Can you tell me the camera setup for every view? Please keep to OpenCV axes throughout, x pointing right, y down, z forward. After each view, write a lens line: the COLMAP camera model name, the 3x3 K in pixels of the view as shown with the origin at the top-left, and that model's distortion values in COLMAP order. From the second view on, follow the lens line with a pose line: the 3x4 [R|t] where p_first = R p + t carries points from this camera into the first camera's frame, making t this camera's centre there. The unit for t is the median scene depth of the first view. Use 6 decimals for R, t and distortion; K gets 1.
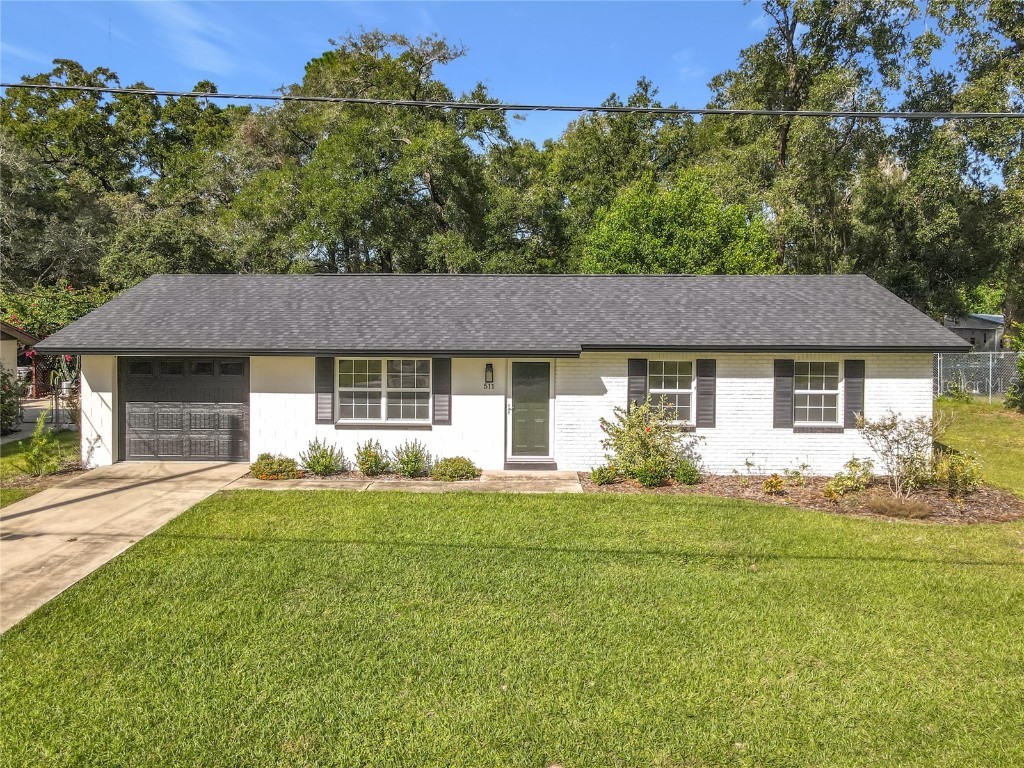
lens RADIAL K [[817.1, 0, 515.0], [0, 817.1, 335.9], [0, 0, 1]] dist [0.003646, 0.004111]
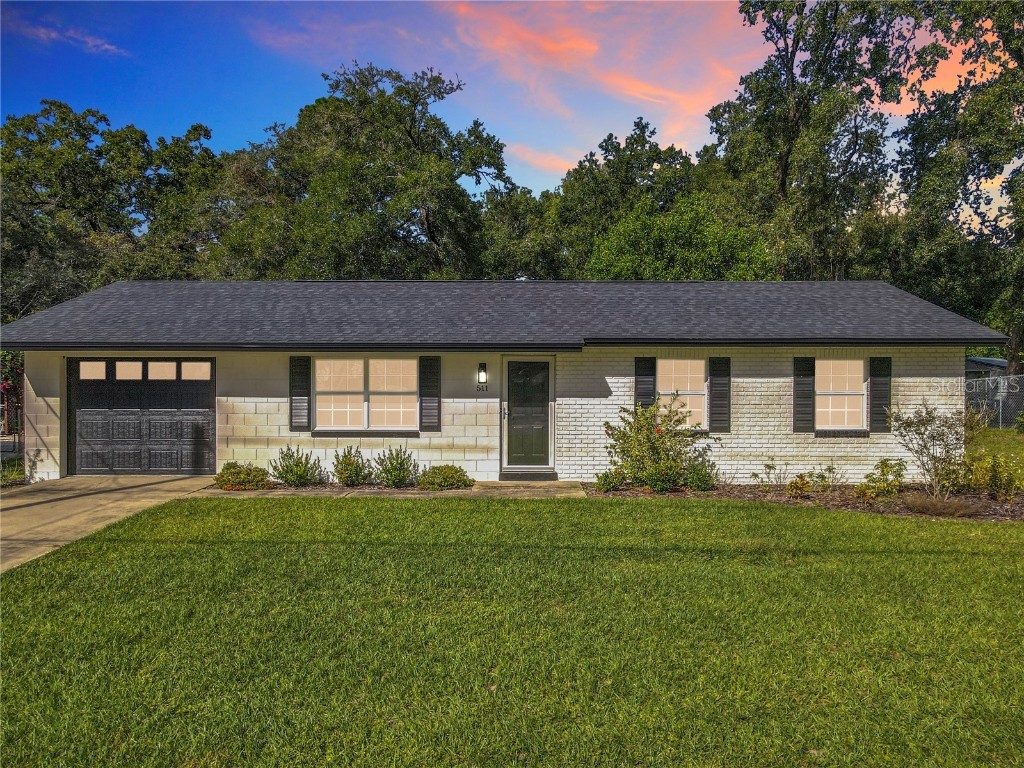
lens RADIAL K [[792.5, 0, 535.9], [0, 792.5, 381.7], [0, 0, 1]] dist [0.009788, -0.000111]
pose [[0.999597, -0.003305, 0.028208, 0.002969], [0.003929, 0.999748, -0.022111, 0.074274], [-0.028128, 0.022213, 0.999358, 0.117841]]
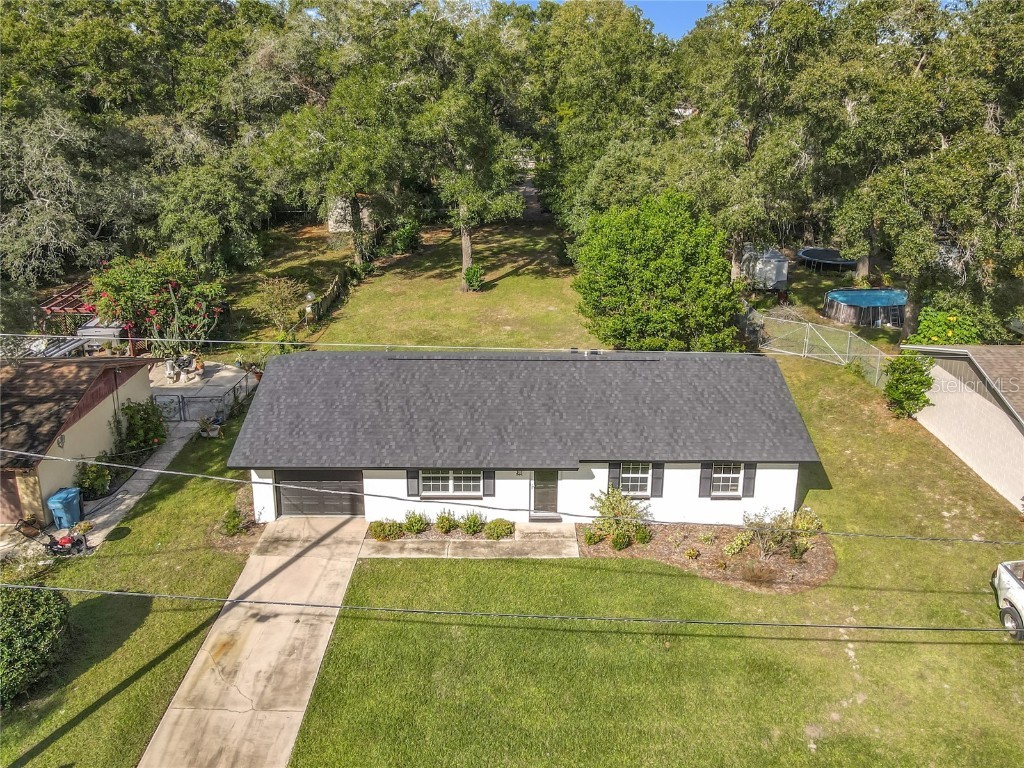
lens RADIAL K [[792.5, 0, 535.9], [0, 792.5, 381.7], [0, 0, 1]] dist [0.009788, -0.000111]
pose [[0.999183, -0.010727, 0.038968, -0.057189], [-0.003183, 0.940261, 0.340441, -0.619871], [-0.040292, -0.340287, 0.939458, -0.358219]]
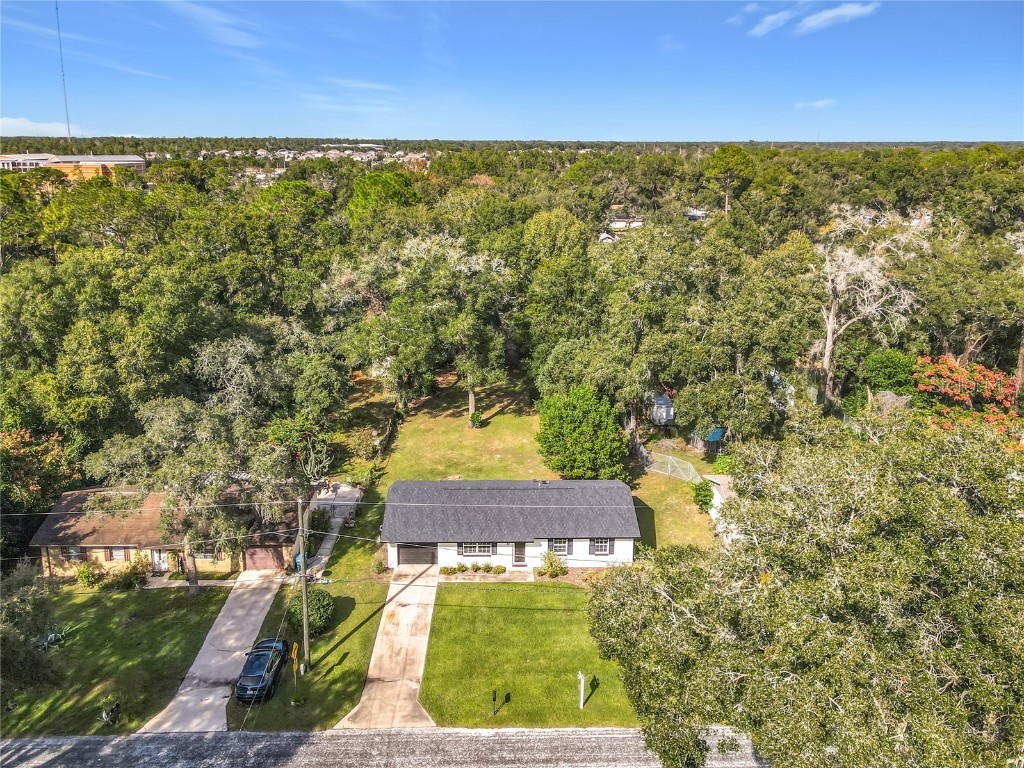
lens RADIAL K [[817.1, 0, 515.0], [0, 817.1, 335.9], [0, 0, 1]] dist [0.003646, 0.004111]
pose [[0.999176, -0.012638, 0.038577, -0.124914], [0.004372, 0.978278, 0.207251, -1.530202], [-0.040358, -0.206911, 0.977527, -2.217933]]
